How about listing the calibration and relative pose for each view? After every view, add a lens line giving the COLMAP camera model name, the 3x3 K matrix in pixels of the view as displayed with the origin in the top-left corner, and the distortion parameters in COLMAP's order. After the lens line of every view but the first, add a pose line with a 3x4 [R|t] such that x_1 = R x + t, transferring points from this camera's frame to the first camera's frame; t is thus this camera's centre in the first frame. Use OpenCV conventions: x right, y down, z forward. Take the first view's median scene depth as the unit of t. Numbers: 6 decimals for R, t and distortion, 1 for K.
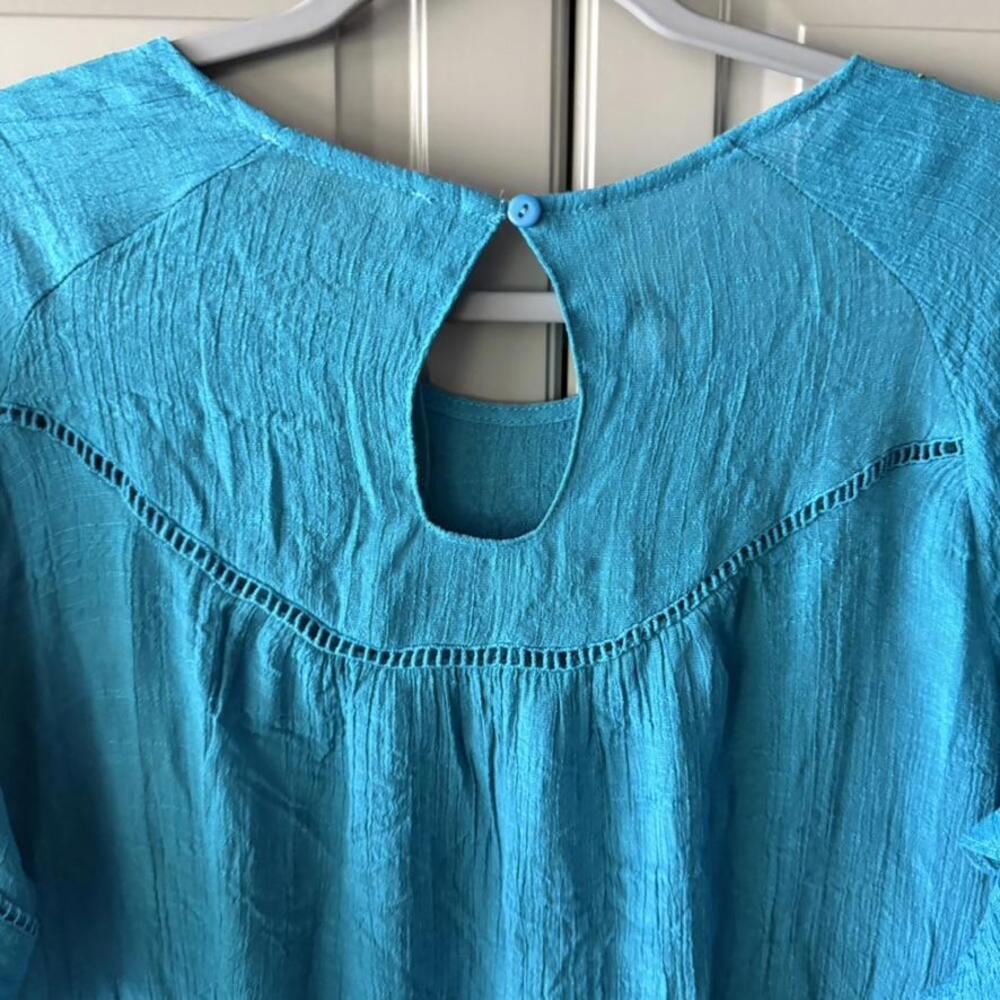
lens RADIAL K [[953.5, 0, 500.0], [0, 953.5, 500.0], [0, 0, 1]] dist [0.135234, -0.336424]
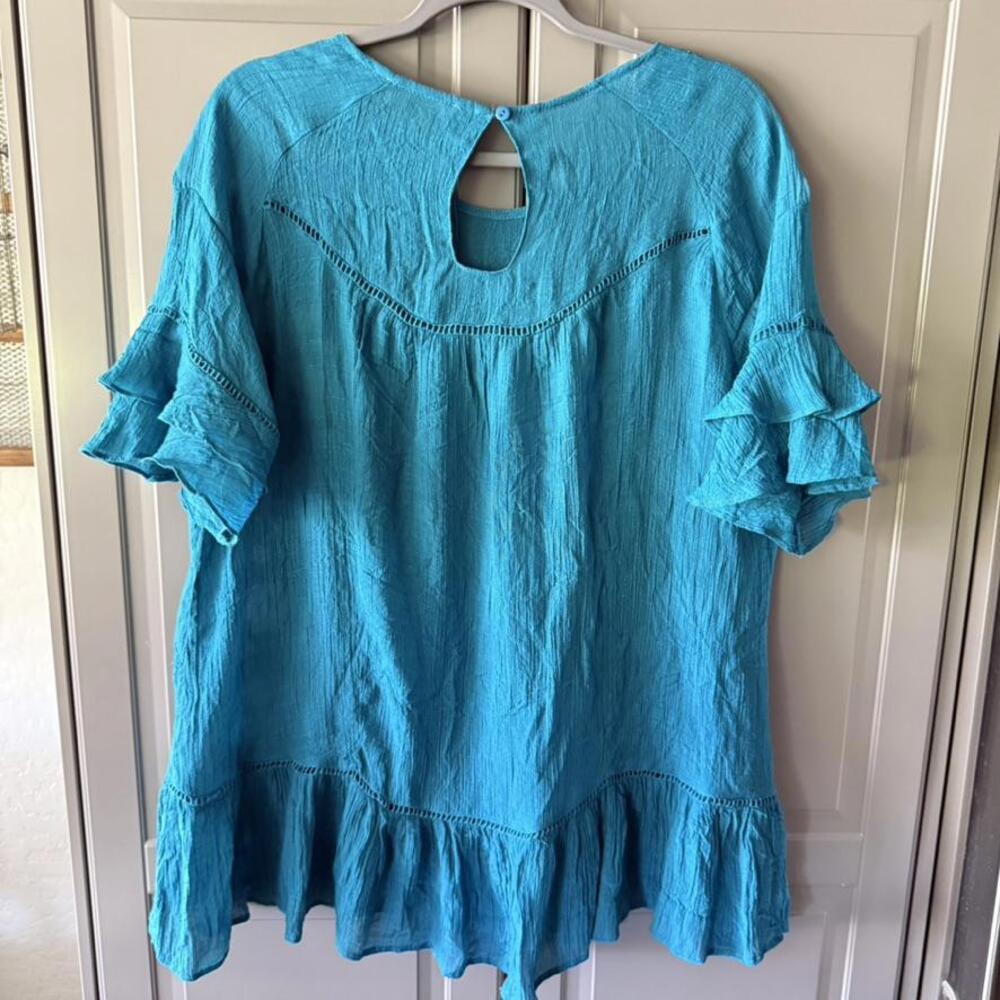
lens RADIAL K [[928.8, 0, 500.0], [0, 928.8, 500.0], [0, 0, 1]] dist [0.185159, -0.474829]
pose [[0.999304, 0.019244, -0.031953, 0.099840], [-0.018534, 0.999578, 0.022366, 0.511593], [0.032370, -0.021758, 0.999239, -1.126666]]
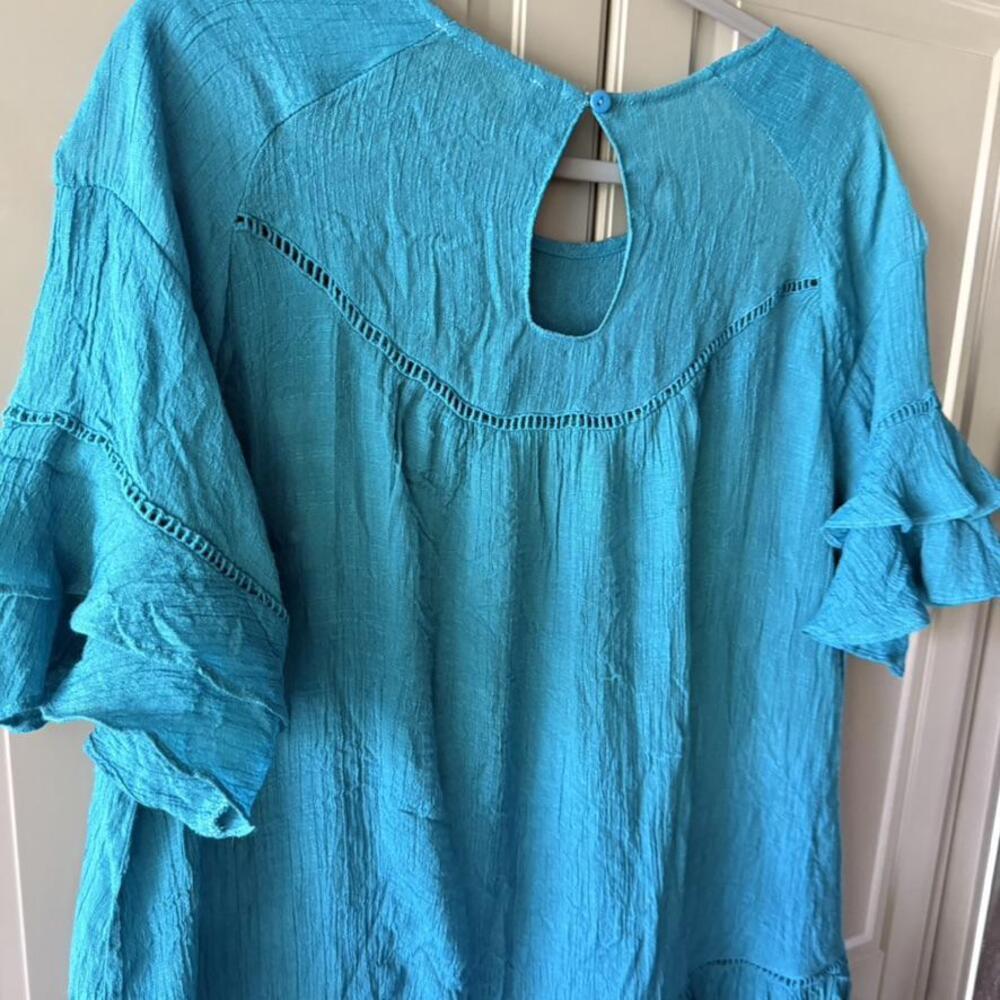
lens RADIAL K [[953.5, 0, 500.0], [0, 953.5, 500.0], [0, 0, 1]] dist [0.135234, -0.336424]
pose [[0.912898, -0.057921, 0.404057, -0.706104], [0.039464, 0.997768, 0.053866, 0.206794], [-0.406275, -0.033229, 0.913146, -0.279145]]
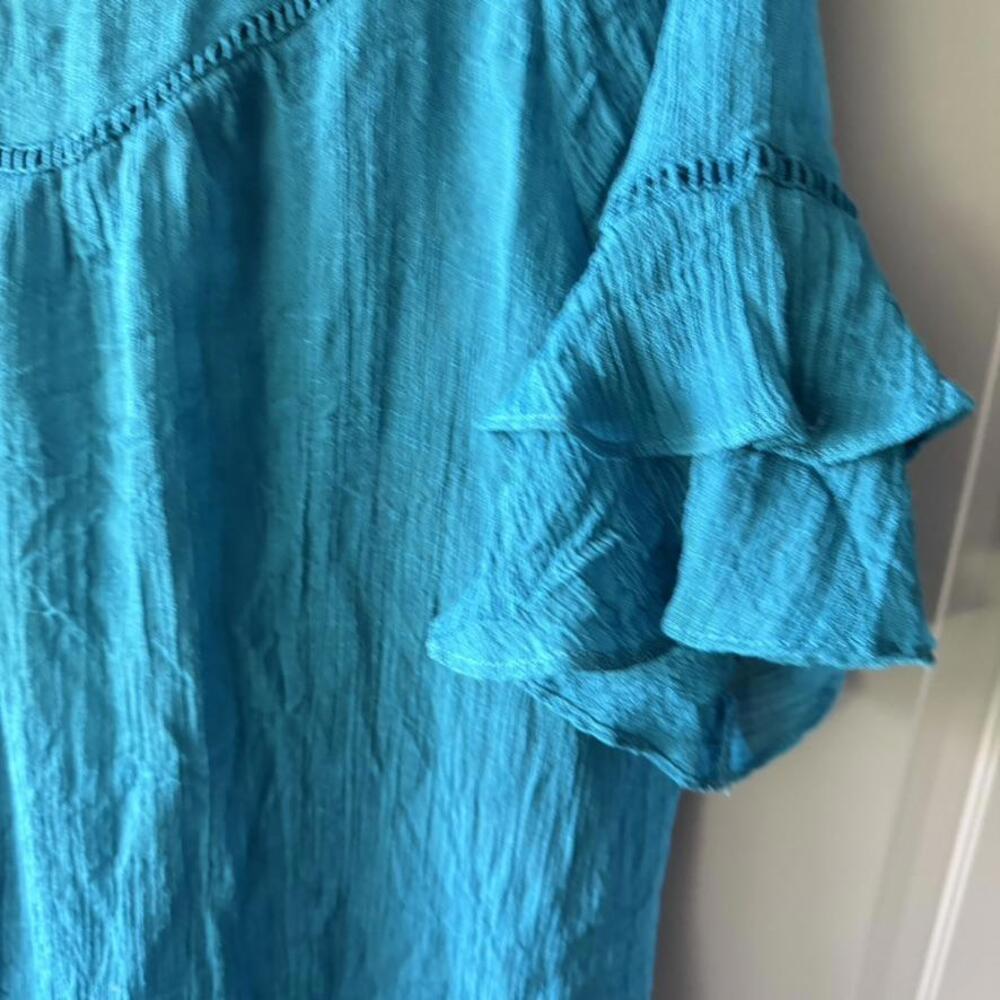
lens RADIAL K [[953.5, 0, 500.0], [0, 953.5, 500.0], [0, 0, 1]] dist [0.135234, -0.336424]
pose [[0.983385, 0.106073, -0.147314, 0.636274], [-0.090379, 0.989876, 0.109443, 0.339343], [0.157432, -0.094310, 0.983016, 0.229994]]
